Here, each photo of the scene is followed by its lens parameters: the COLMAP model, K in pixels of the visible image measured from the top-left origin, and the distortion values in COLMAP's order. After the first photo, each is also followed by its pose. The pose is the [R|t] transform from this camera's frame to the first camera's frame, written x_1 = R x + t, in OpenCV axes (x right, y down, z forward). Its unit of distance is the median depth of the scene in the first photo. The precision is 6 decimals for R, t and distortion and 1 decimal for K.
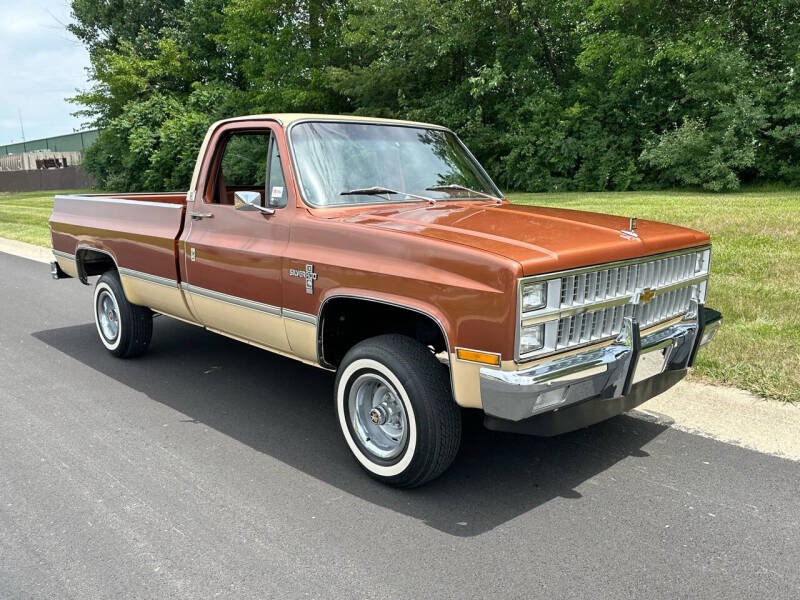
lens RADIAL K [[655.5, 0, 400.0], [0, 655.5, 300.0], [0, 0, 1]] dist [0.148402, -0.281071]
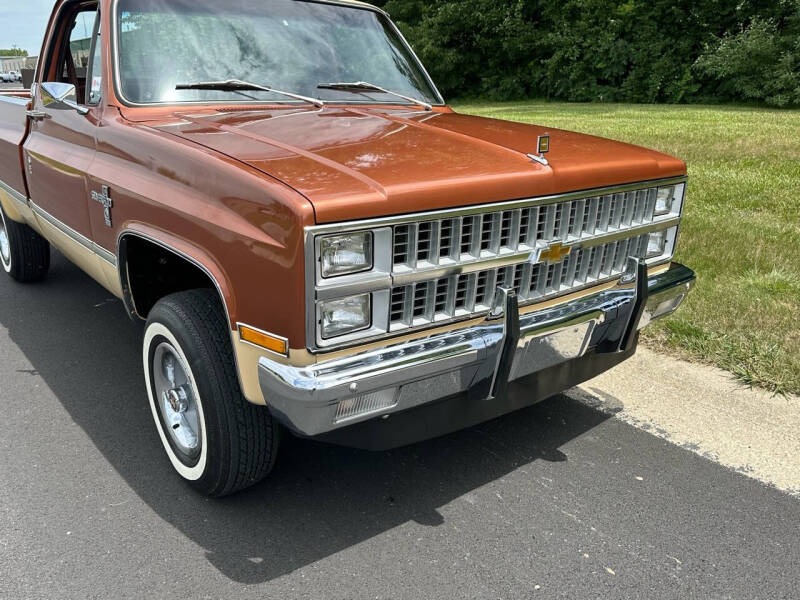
lens RADIAL K [[668.5, 0, 400.0], [0, 668.5, 300.0], [0, 0, 1]] dist [0.045645, -0.061777]
pose [[0.996090, 0.047941, -0.074202, 0.209154], [-0.038045, 0.990855, 0.129458, -0.032005], [0.079729, -0.126129, 0.988805, 0.233192]]
